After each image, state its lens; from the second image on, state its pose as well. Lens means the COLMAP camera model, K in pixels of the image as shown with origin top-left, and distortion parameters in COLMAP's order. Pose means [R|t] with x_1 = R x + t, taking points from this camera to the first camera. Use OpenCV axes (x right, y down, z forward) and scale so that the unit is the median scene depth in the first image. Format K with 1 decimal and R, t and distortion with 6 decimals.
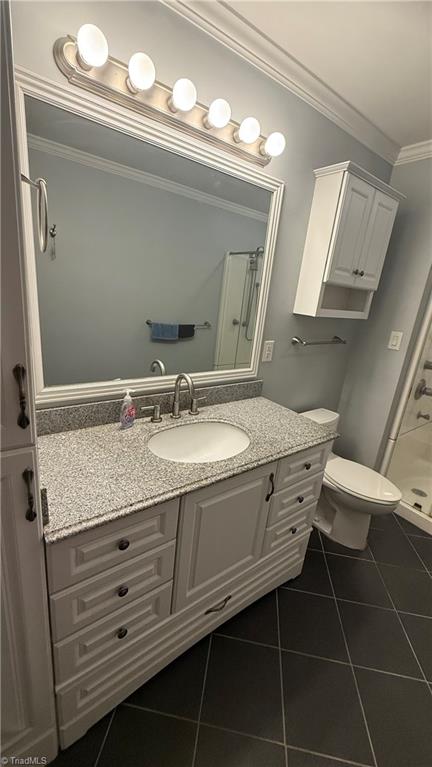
lens RADIAL K [[305.1, 0, 215.8], [0, 305.1, 382.8], [0, 0, 1]] dist [0.000439, 0.000524]
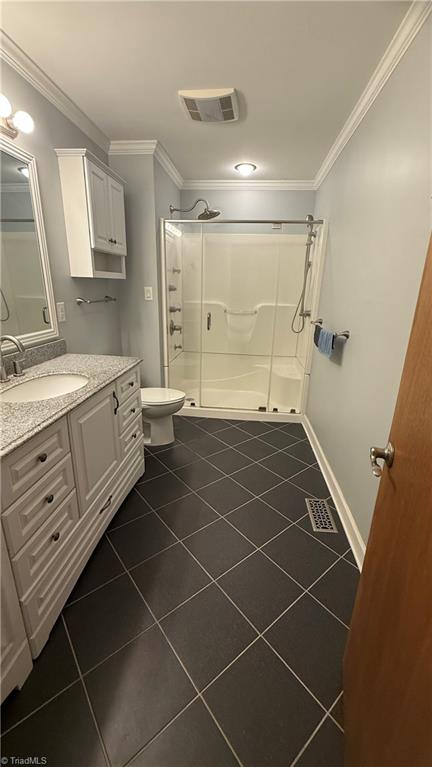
lens RADIAL K [[305.1, 0, 217.0], [0, 305.1, 385.3], [0, 0, 1]] dist [0.000439, 0.000524]
pose [[0.681149, -0.306399, 0.664948, -0.333742], [0.253663, 0.950729, 0.178240, 0.122635], [-0.686798, 0.047265, 0.725310, -0.251647]]
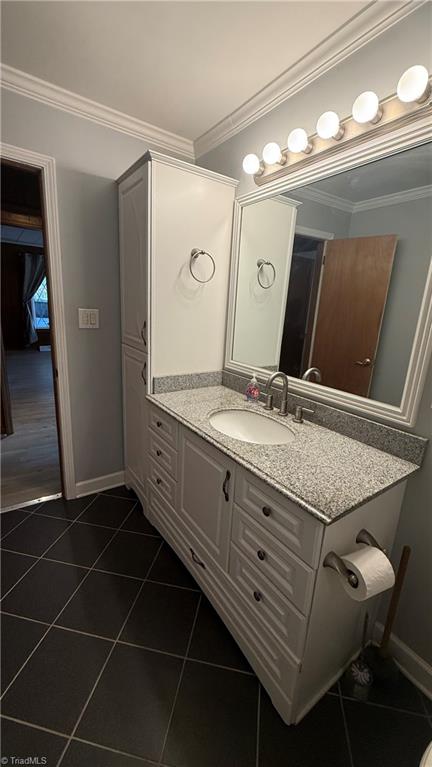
lens RADIAL K [[305.1, 0, 194.7], [0, 305.1, 374.0], [0, 0, 1]] dist [0.000439, 0.000524]
pose [[-0.075909, 0.135154, -0.987912, 0.928406], [-0.332388, 0.930672, 0.152863, -0.082981], [0.940083, 0.339974, -0.025723, 0.690834]]
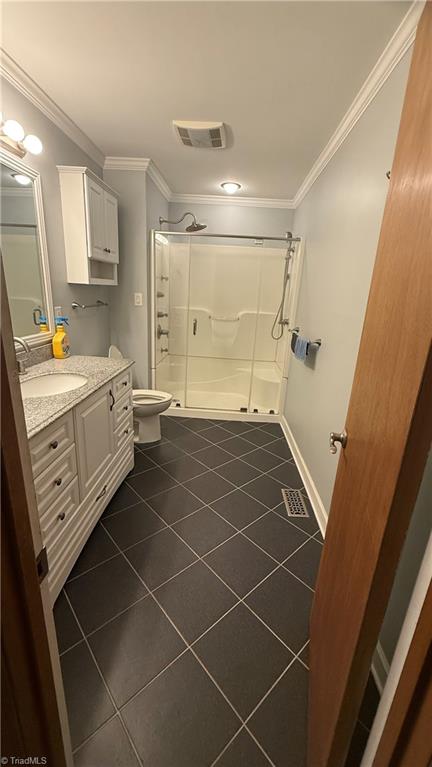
lens RADIAL K [[305.1, 0, 215.8], [0, 305.1, 386.4], [0, 0, 1]] dist [0.000439, 0.000524]
pose [[0.644833, -0.291816, 0.706423, -0.447067], [0.231468, 0.955403, 0.183380, 0.107169], [-0.728432, 0.045265, 0.683622, -0.330951]]
